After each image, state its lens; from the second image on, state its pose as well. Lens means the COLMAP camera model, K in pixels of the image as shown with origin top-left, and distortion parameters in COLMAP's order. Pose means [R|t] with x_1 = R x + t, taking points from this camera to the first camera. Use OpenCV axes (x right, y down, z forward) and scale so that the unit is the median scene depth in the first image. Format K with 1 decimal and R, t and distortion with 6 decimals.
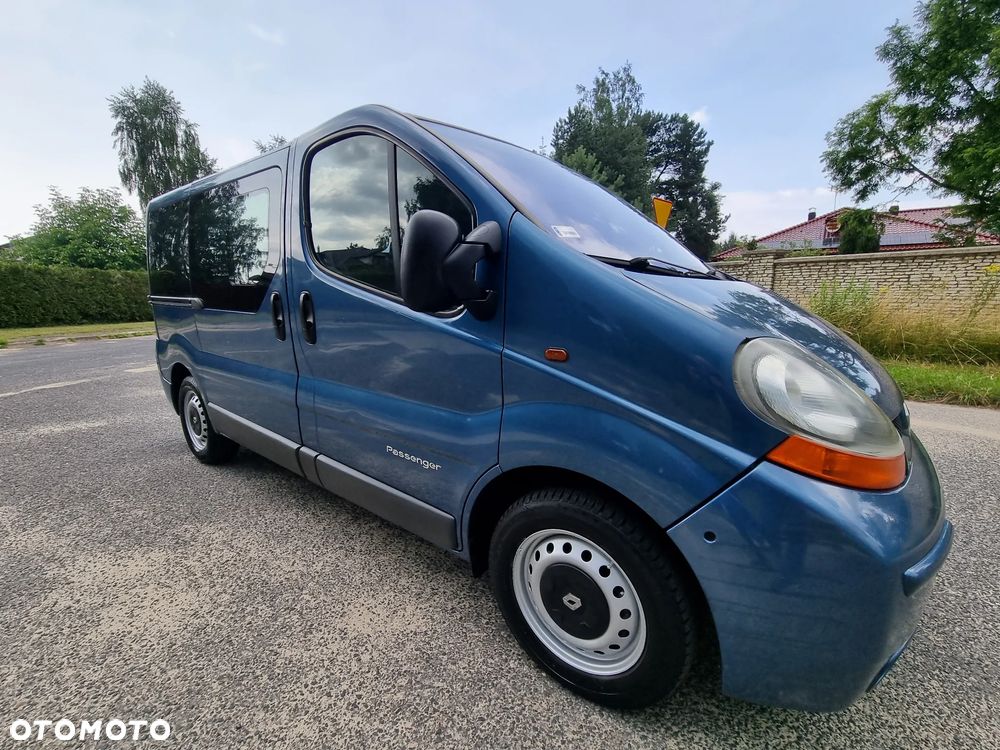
lens RADIAL K [[421.4, 0, 499.1], [0, 421.4, 376.9], [0, 0, 1]] dist [-0.000309, -0.000614]
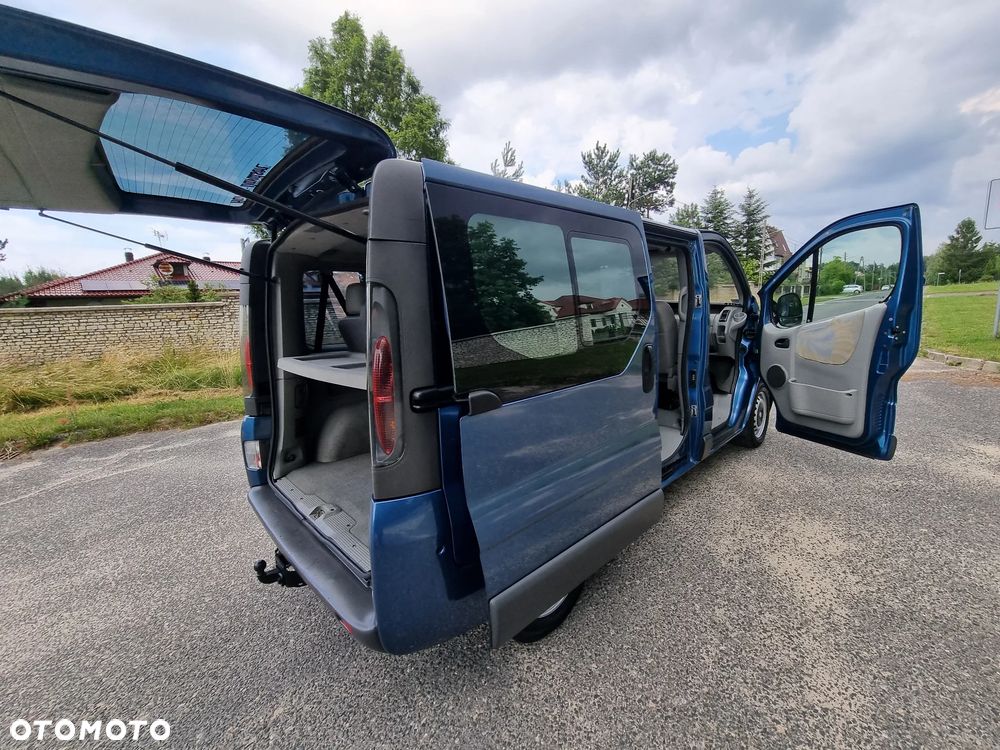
lens RADIAL K [[415.6, 0, 495.9], [0, 415.6, 359.7], [0, 0, 1]] dist [-0.001380, -0.000338]
pose [[0.161385, -0.123779, 0.979098, -0.096012], [0.247919, 0.965374, 0.081180, -0.018551], [-0.955244, 0.229636, 0.186484, 0.067296]]
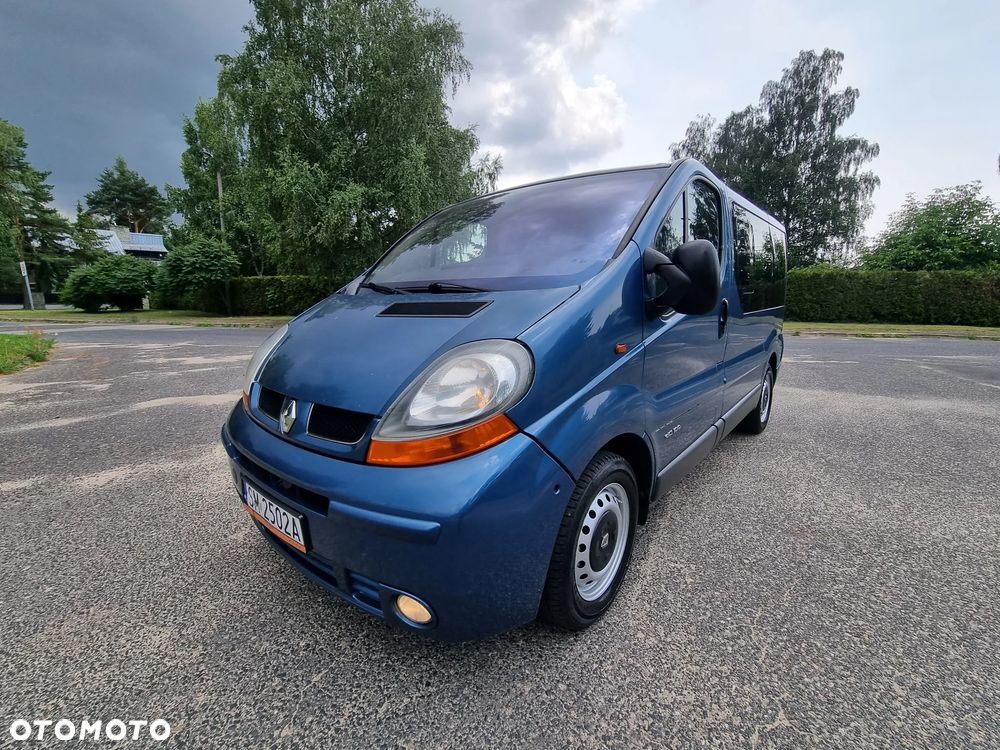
lens RADIAL K [[440.7, 0, 536.2], [0, 440.7, 376.4], [0, 0, 1]] dist [-0.000626, 0.000703]
pose [[0.016566, 0.183502, -0.982880, 0.070714], [-0.193154, 0.965085, 0.176924, -0.011777], [0.981029, 0.186916, 0.051432, 0.052800]]
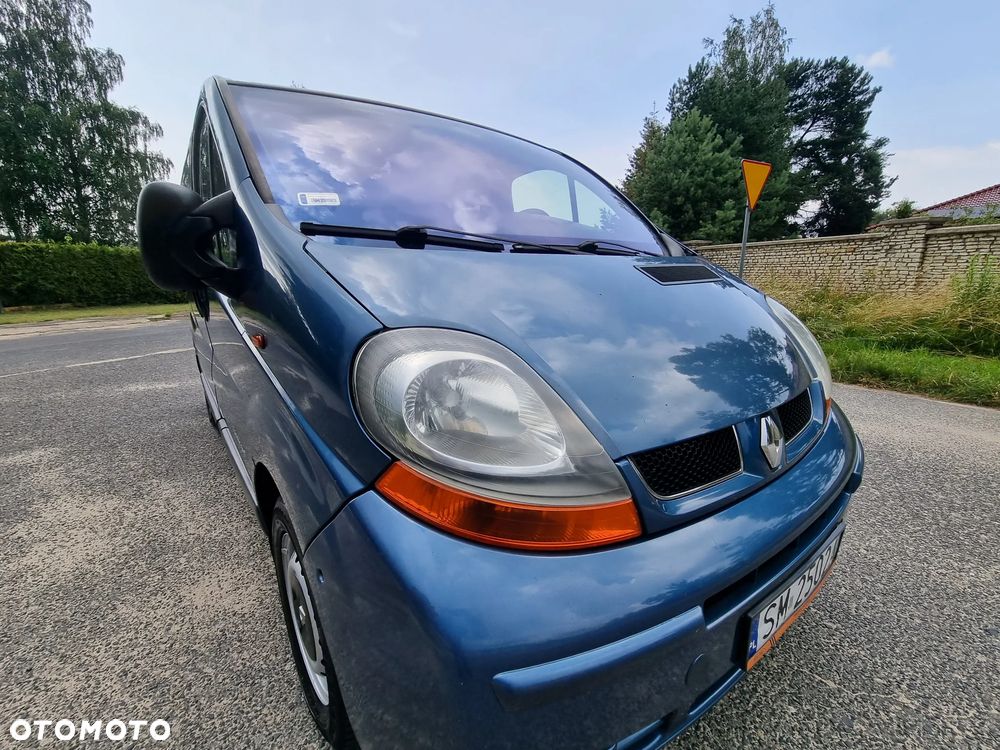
lens RADIAL K [[422.6, 0, 497.7], [0, 422.6, 374.6], [0, 0, 1]] dist [-0.001771, -0.001238]
pose [[0.969005, 0.054621, -0.240927, 0.022911], [-0.045431, 0.998018, 0.043540, -0.001161], [0.242828, -0.031245, 0.969566, 0.007284]]
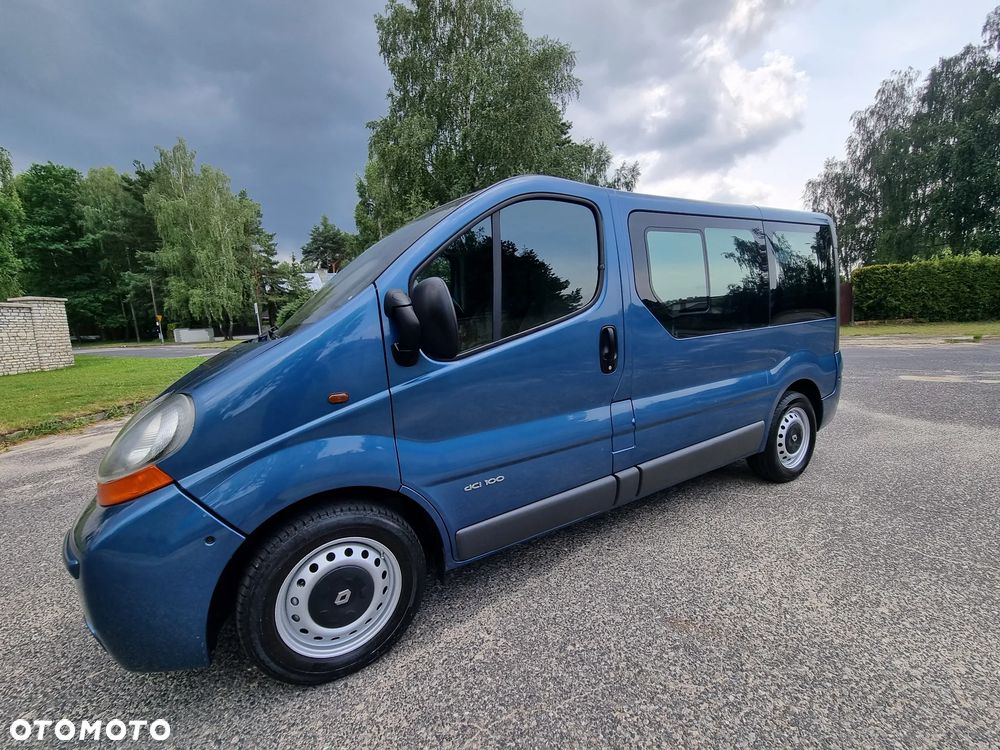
lens RADIAL K [[451.1, 0, 529.1], [0, 451.1, 374.4], [0, 0, 1]] dist [-0.001905, 0.000674]
pose [[-0.325165, 0.150969, -0.933529, 0.062915], [-0.127635, 0.971135, 0.201508, -0.020017], [0.937004, 0.184675, -0.296510, 0.085917]]
